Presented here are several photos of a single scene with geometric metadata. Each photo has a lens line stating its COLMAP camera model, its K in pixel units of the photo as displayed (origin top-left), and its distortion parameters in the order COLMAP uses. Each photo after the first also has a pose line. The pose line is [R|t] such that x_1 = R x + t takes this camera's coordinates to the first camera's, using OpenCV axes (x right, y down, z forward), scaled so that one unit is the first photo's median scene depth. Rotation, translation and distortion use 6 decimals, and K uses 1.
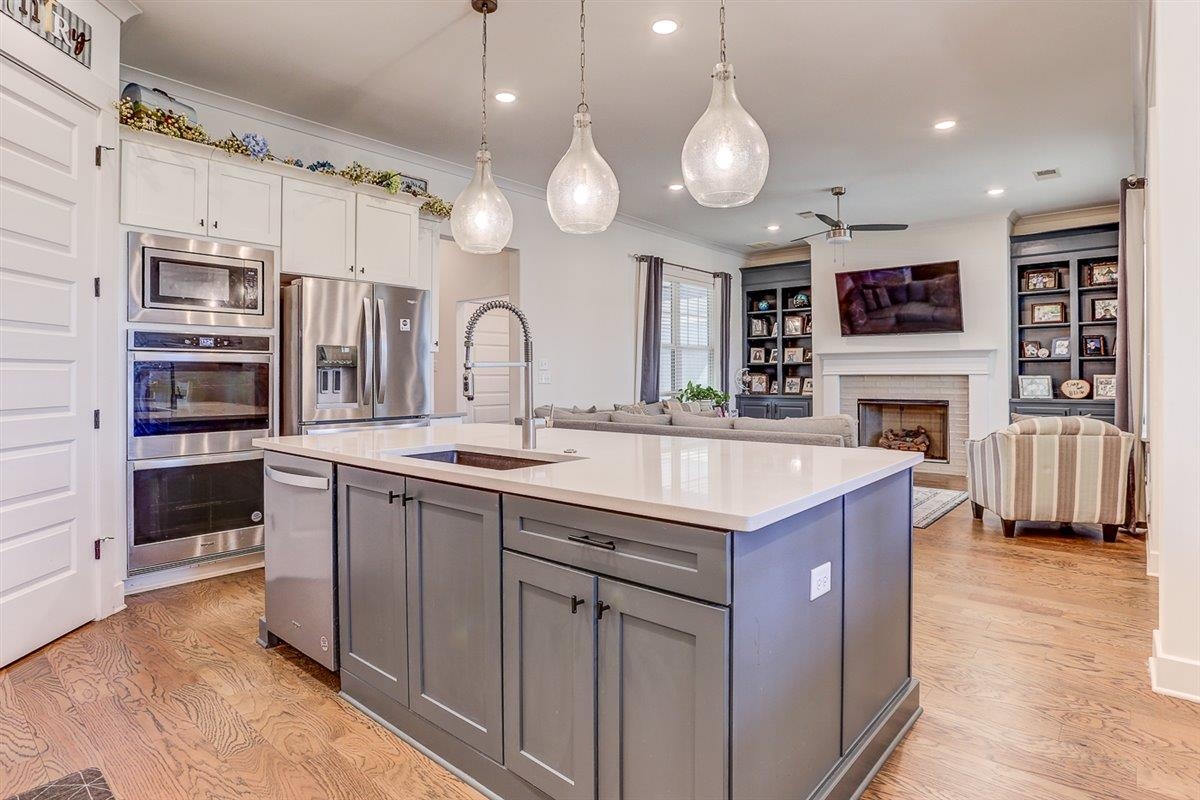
lens RADIAL K [[604.3, 0, 610.0], [0, 604.3, 399.8], [0, 0, 1]] dist [-0.040833, 0.016880]
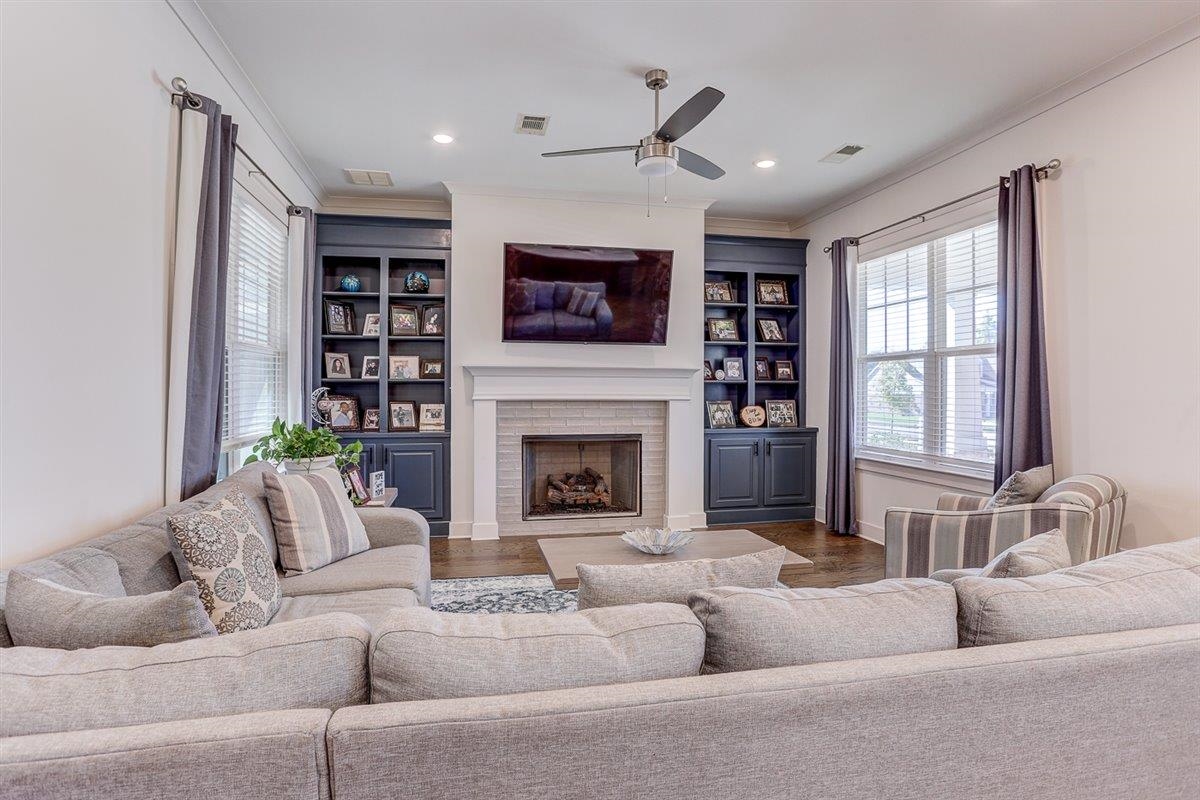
lens RADIAL K [[604.3, 0, 578.5], [0, 604.3, 395.5], [0, 0, 1]] dist [-0.040833, 0.016880]
pose [[0.635000, -0.003926, 0.772502, -0.065757], [0.023101, 0.999636, -0.013909, -0.032700], [-0.772167, 0.026678, 0.634860, 0.474871]]
